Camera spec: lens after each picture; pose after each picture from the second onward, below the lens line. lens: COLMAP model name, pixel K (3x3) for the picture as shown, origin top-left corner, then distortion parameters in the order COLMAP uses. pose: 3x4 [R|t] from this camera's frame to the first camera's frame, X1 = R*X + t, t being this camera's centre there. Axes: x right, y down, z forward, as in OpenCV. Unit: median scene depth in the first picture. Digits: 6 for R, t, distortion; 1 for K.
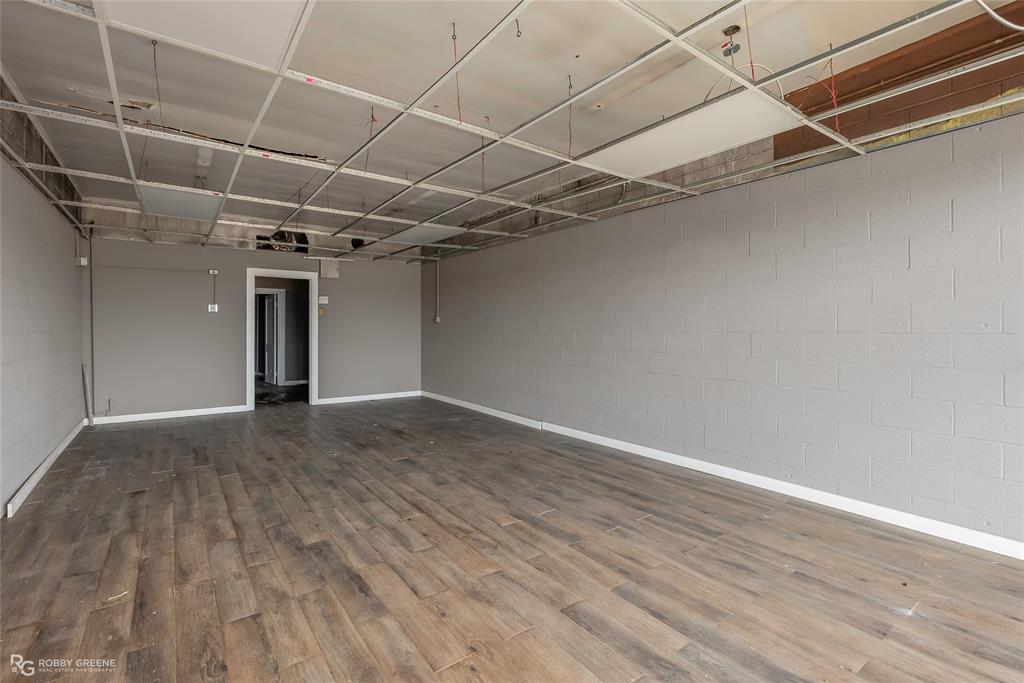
lens RADIAL K [[471.6, 0, 514.2], [0, 471.6, 338.2], [0, 0, 1]] dist [-0.007336, 0.000445]
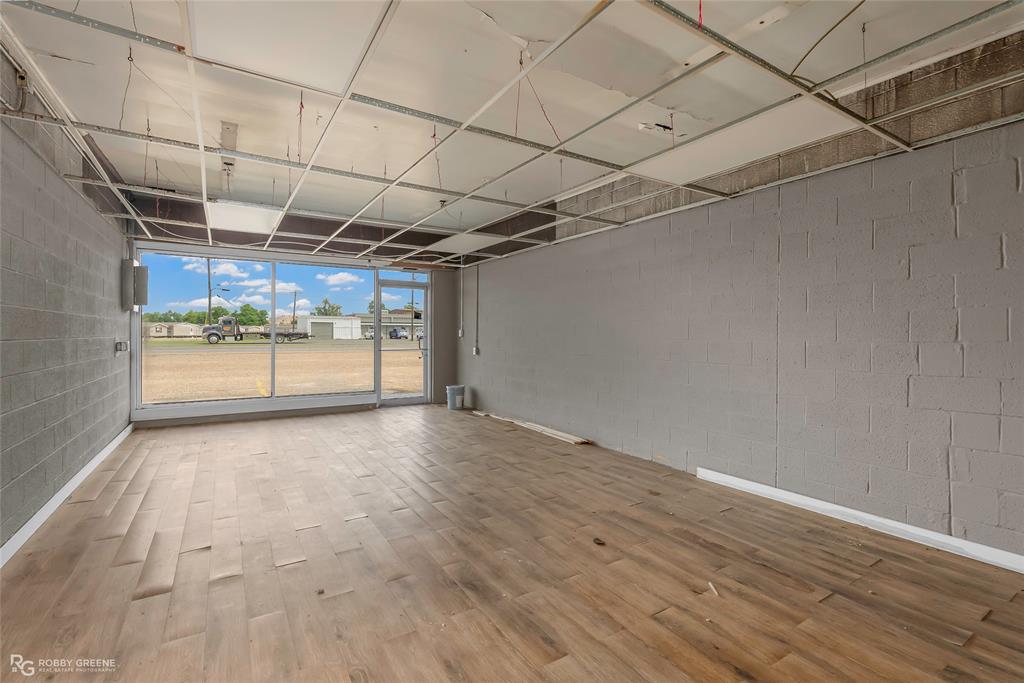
lens RADIAL K [[471.6, 0, 514.2], [0, 471.6, 338.2], [0, 0, 1]] dist [-0.007336, 0.000445]
pose [[-0.995886, -0.010427, 0.090013, -0.625794], [-0.008413, 0.999706, 0.022725, -0.032786], [-0.090223, 0.021874, -0.995681, 2.191890]]
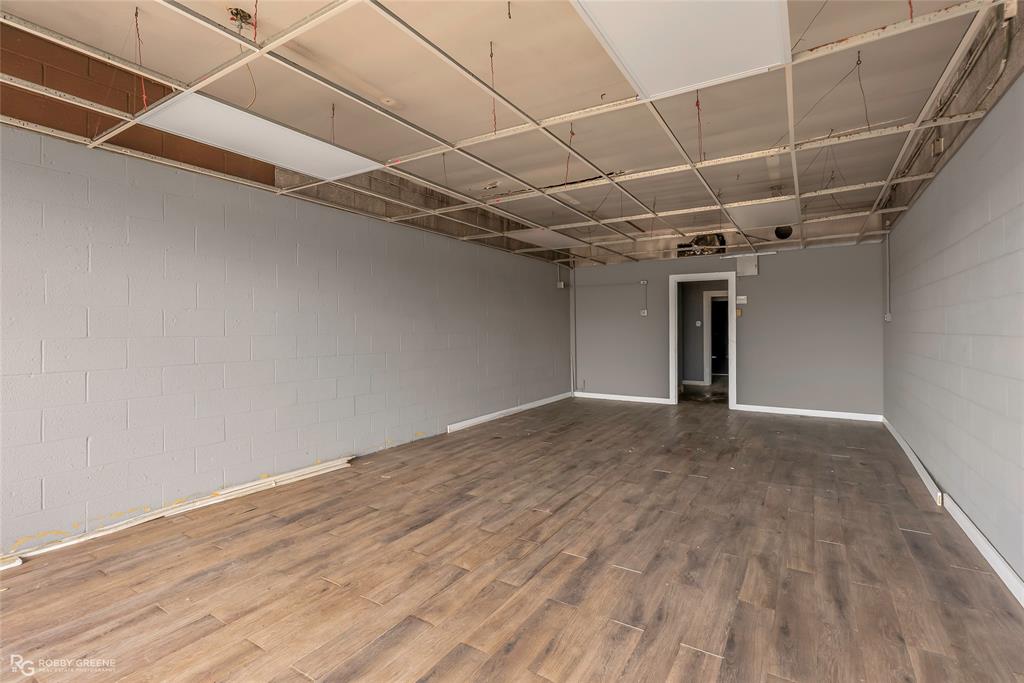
lens RADIAL K [[471.6, 0, 514.2], [0, 471.6, 338.2], [0, 0, 1]] dist [-0.007336, 0.000445]
pose [[0.358560, 0.015177, -0.933383, 0.695254], [-0.017096, 0.999807, 0.009690, -0.012312], [0.933350, 0.012482, 0.358750, 0.533581]]
